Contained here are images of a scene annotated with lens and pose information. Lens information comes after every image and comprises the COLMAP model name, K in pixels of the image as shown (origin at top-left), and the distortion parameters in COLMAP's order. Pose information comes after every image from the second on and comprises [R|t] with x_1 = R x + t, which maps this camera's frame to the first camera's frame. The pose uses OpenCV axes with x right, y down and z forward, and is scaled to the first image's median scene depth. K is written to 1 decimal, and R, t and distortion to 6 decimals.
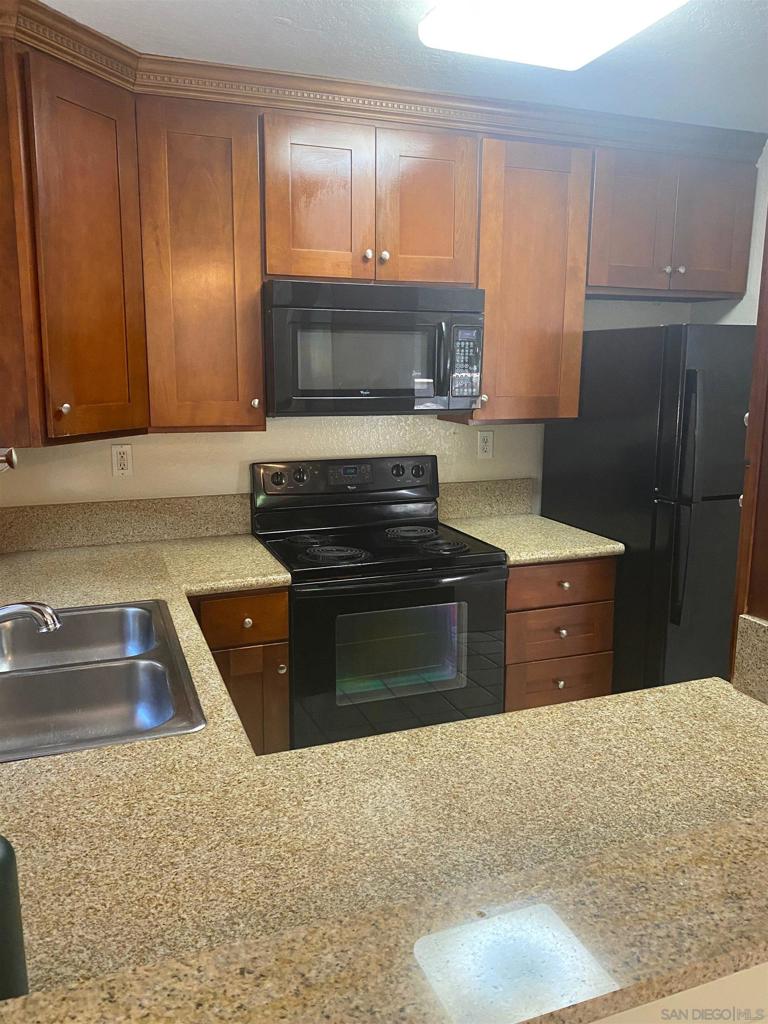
lens RADIAL K [[790.0, 0, 385.5], [0, 790.0, 507.6], [0, 0, 1]] dist [0.042198, -0.046617]
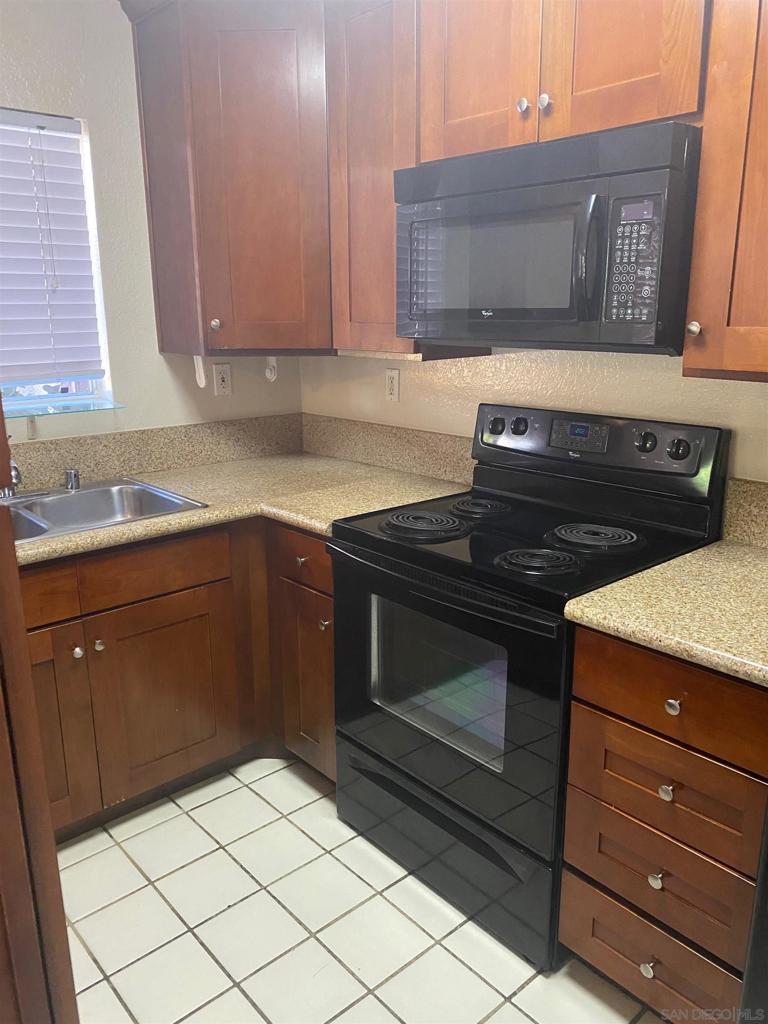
lens RADIAL K [[790.0, 0, 385.5], [0, 790.0, 507.6], [0, 0, 1]] dist [0.042198, -0.046617]
pose [[0.358458, 0.223818, -0.906319, 0.599794], [-0.157838, 0.971388, 0.177461, -0.085654], [0.920106, 0.079439, 0.383529, 0.632897]]
